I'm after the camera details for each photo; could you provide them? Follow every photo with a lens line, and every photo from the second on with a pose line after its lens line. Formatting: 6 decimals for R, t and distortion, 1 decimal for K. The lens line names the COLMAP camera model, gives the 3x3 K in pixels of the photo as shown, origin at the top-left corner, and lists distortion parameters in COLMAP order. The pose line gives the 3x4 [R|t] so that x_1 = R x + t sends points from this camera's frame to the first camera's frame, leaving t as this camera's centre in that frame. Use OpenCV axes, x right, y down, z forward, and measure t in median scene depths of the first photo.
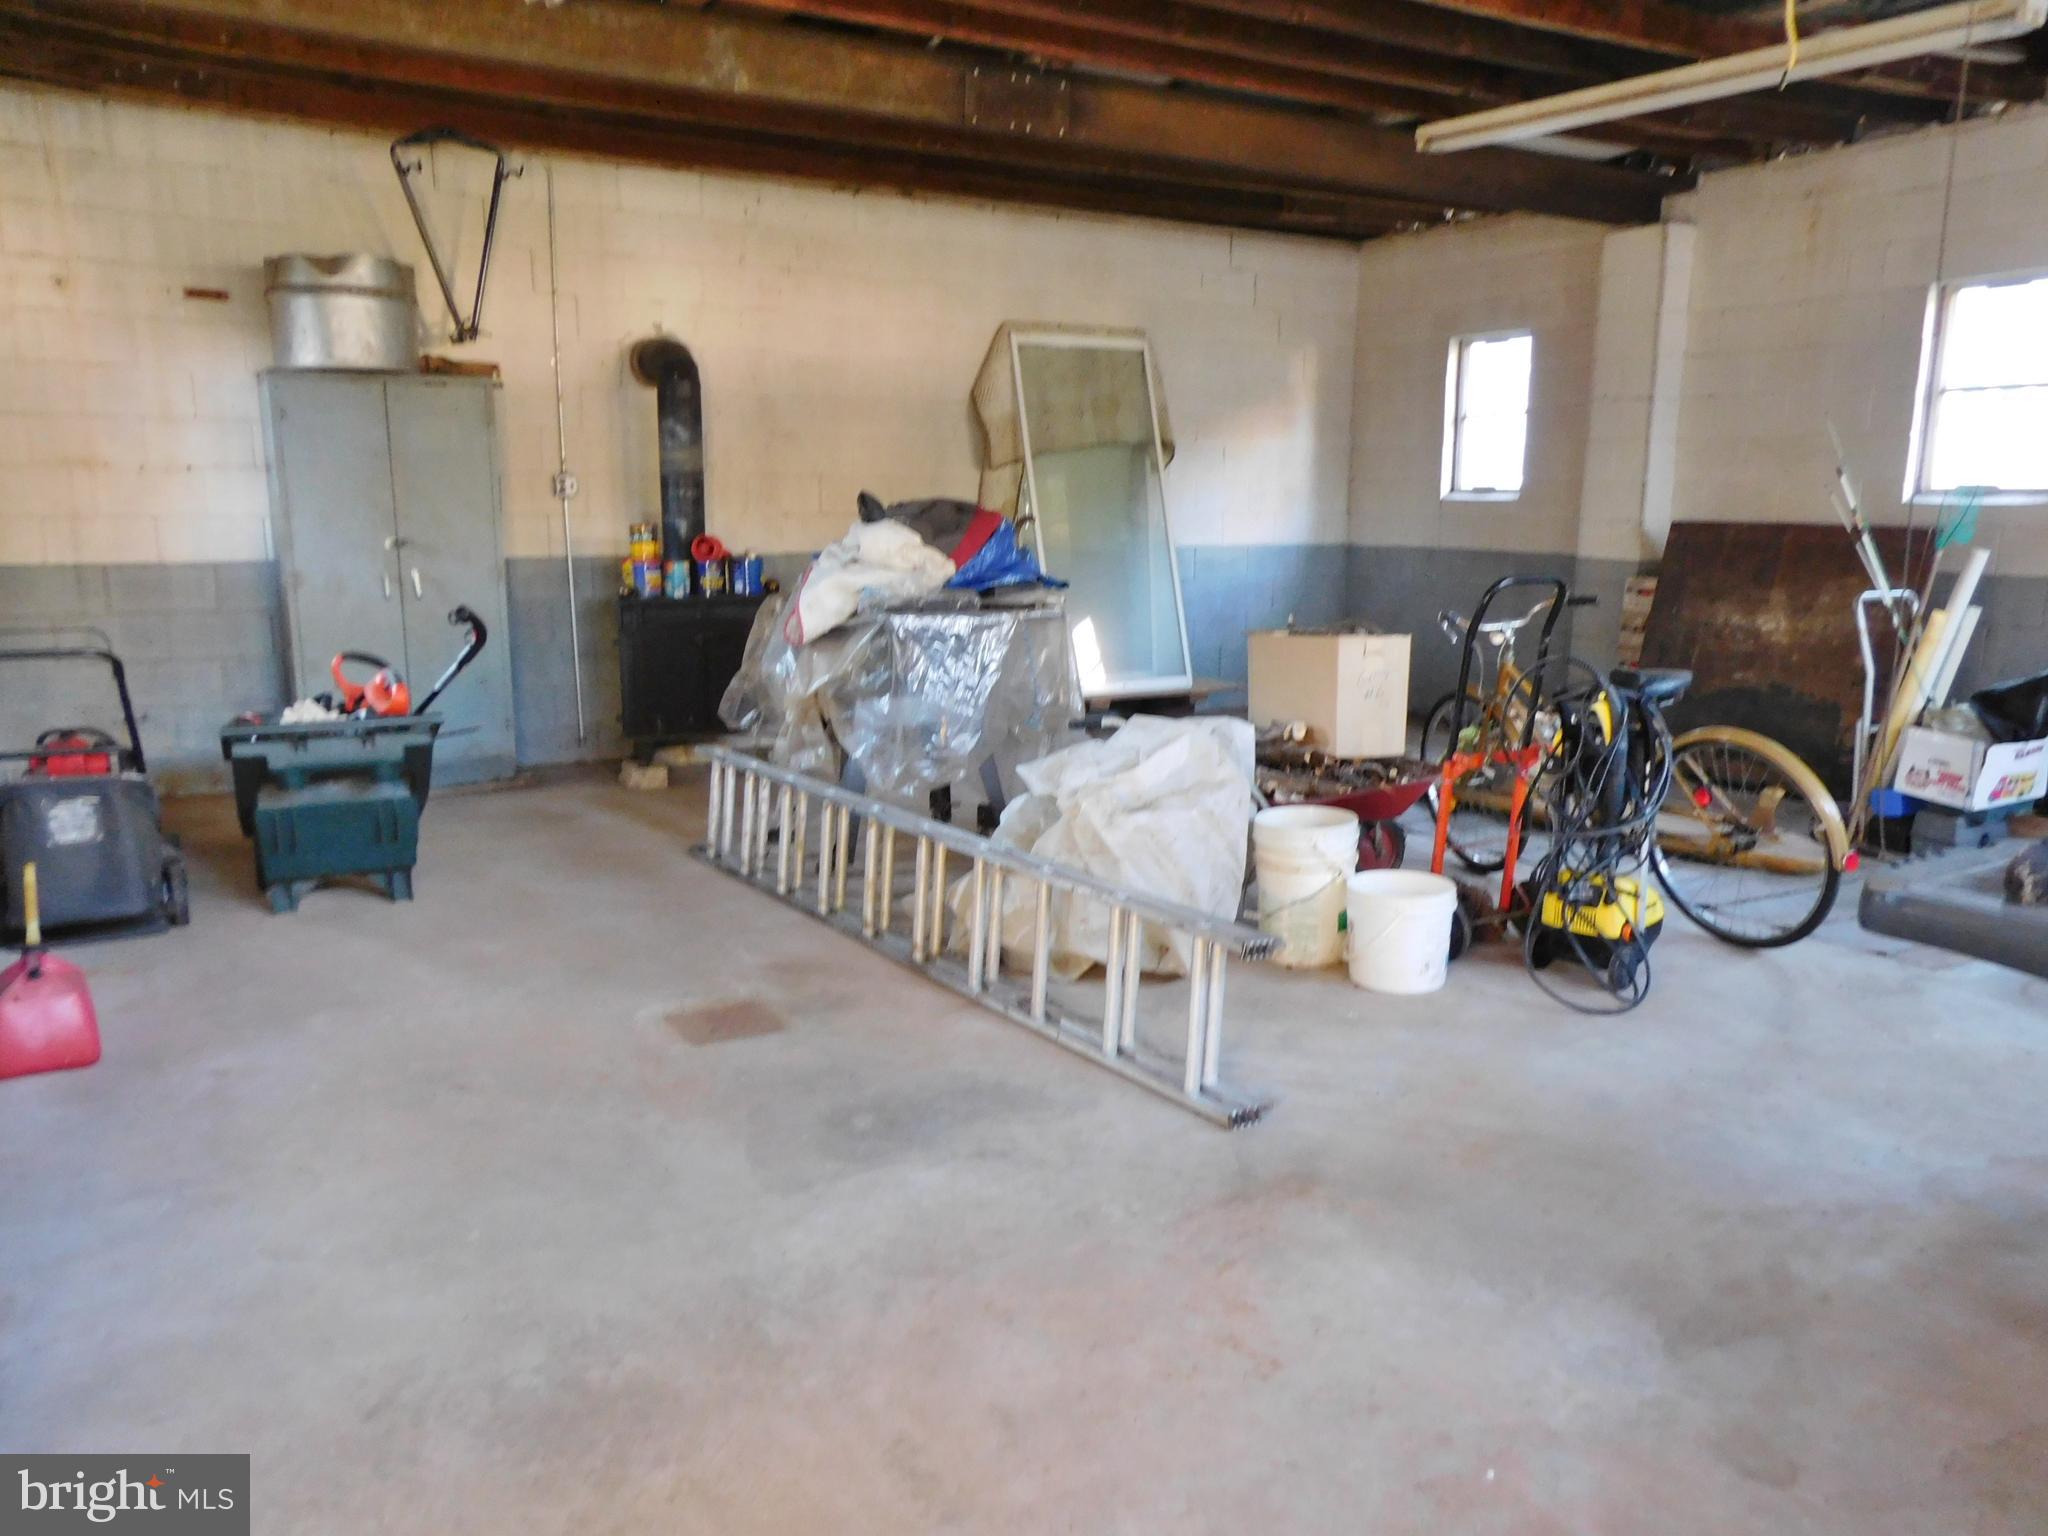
lens RADIAL K [[1696.2, 0, 1026.3], [0, 1696.2, 807.9], [0, 0, 1]] dist [-0.007791, 0.080525]
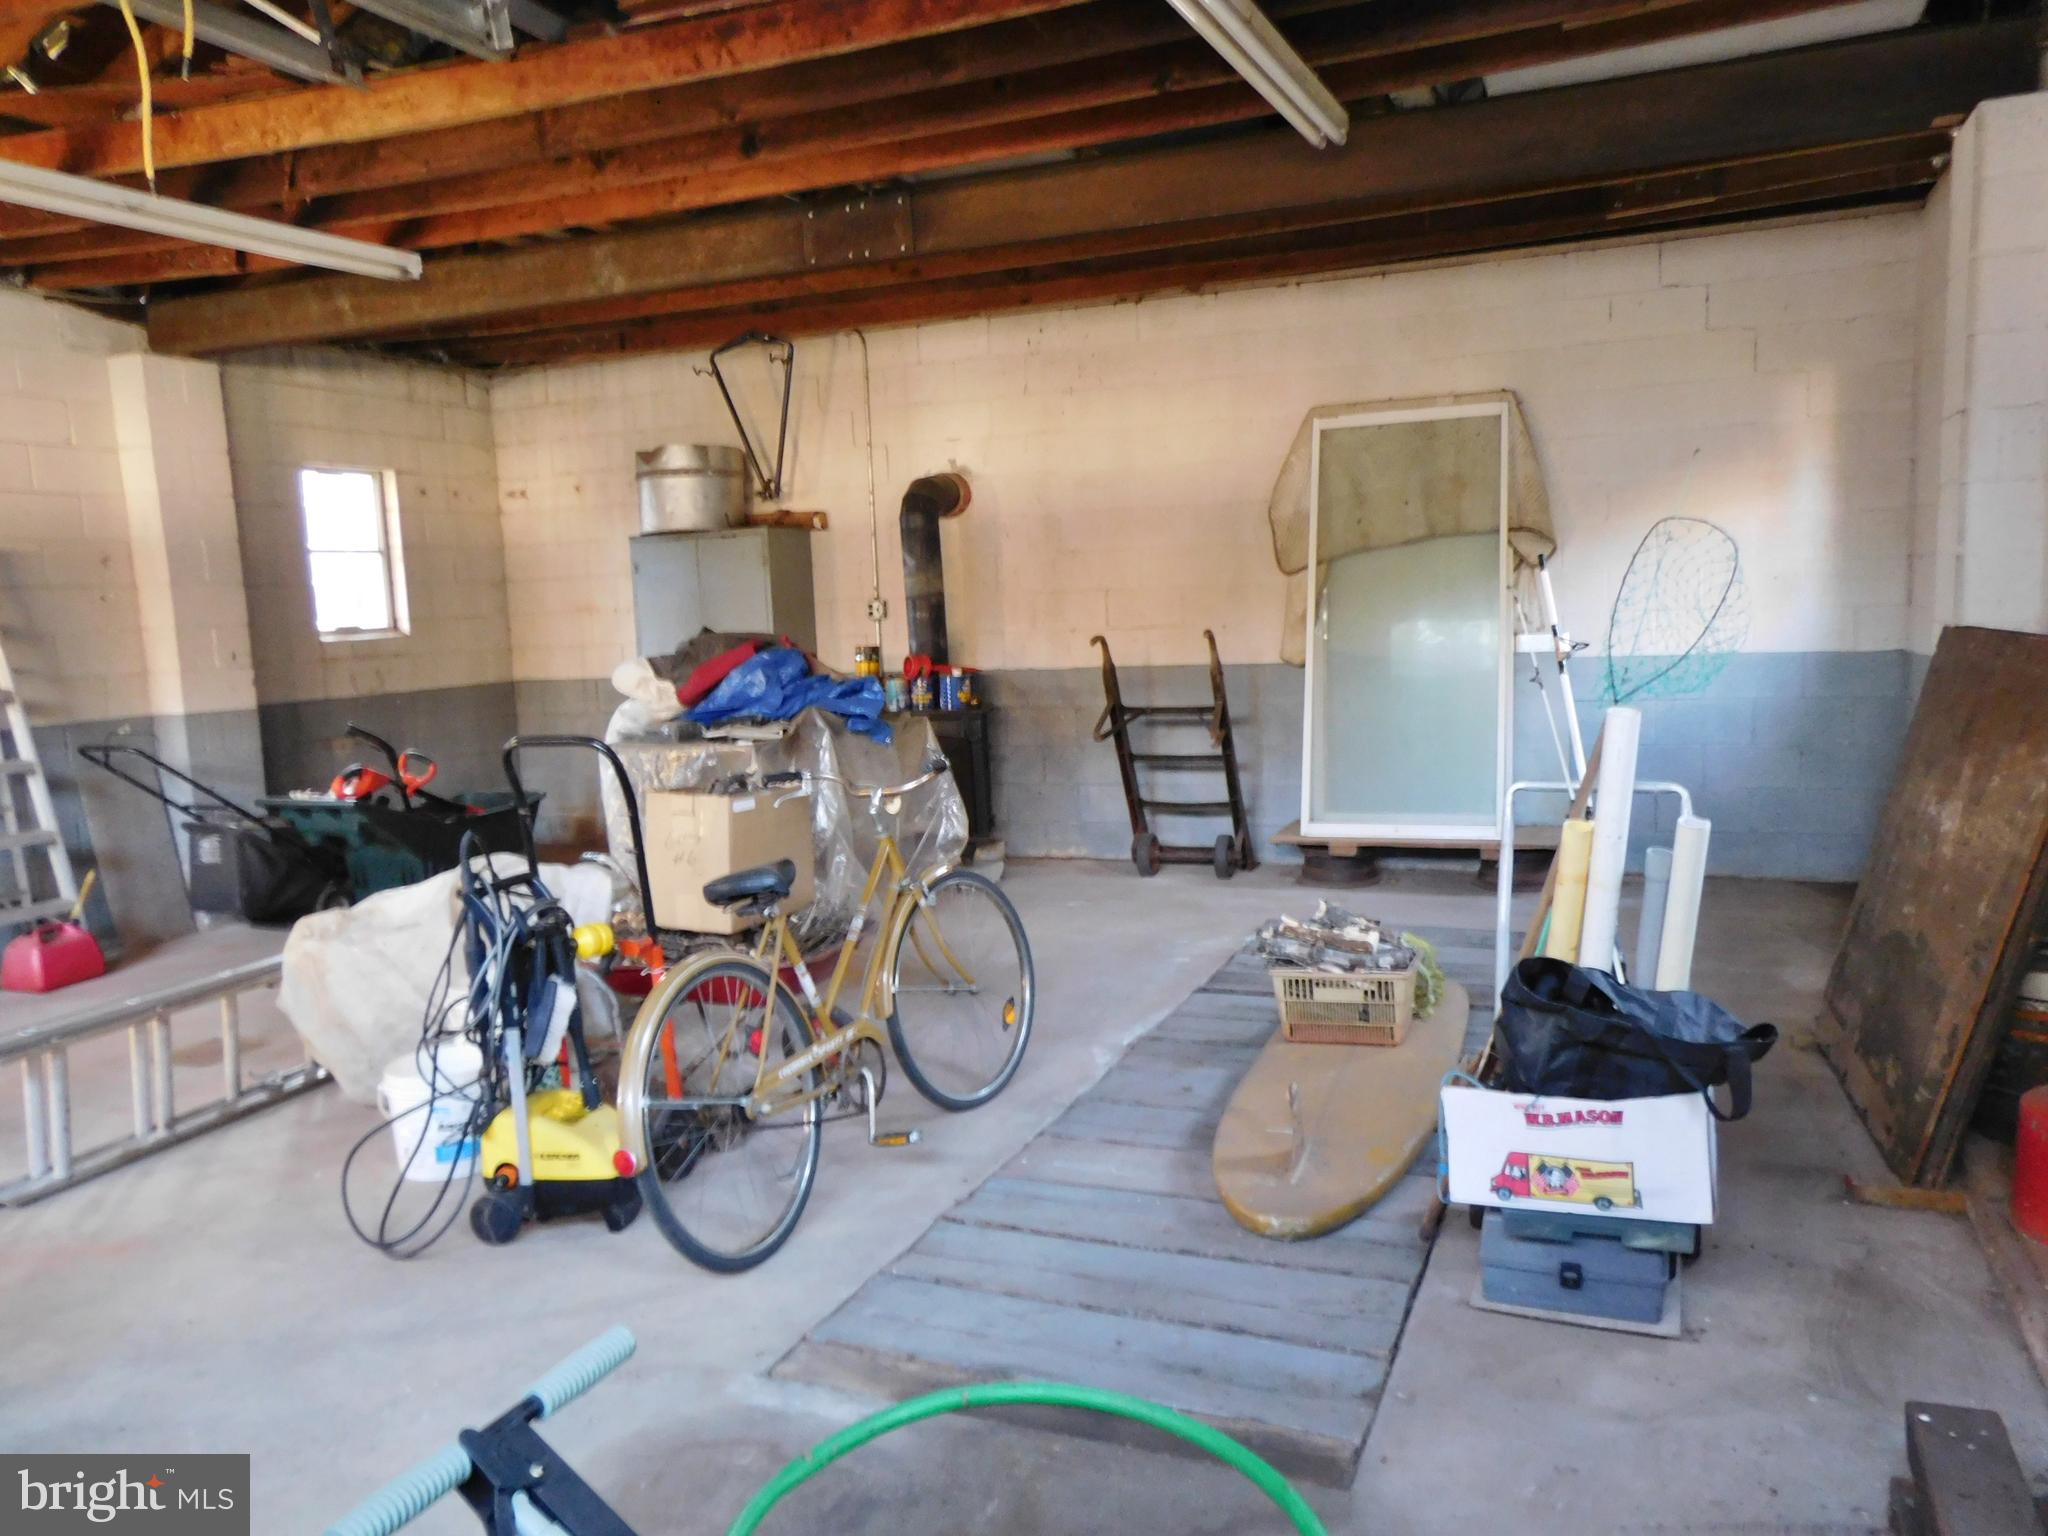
lens RADIAL K [[1661.2, 0, 1024.0], [0, 1661.2, 768.0], [0, 0, 1]] dist [-0.013501, 0.001612]
pose [[0.544995, 0.059672, -0.836313, 0.815538], [-0.110800, 0.993842, -0.001292, -0.105035], [0.831086, 0.093368, 0.548251, 0.538211]]
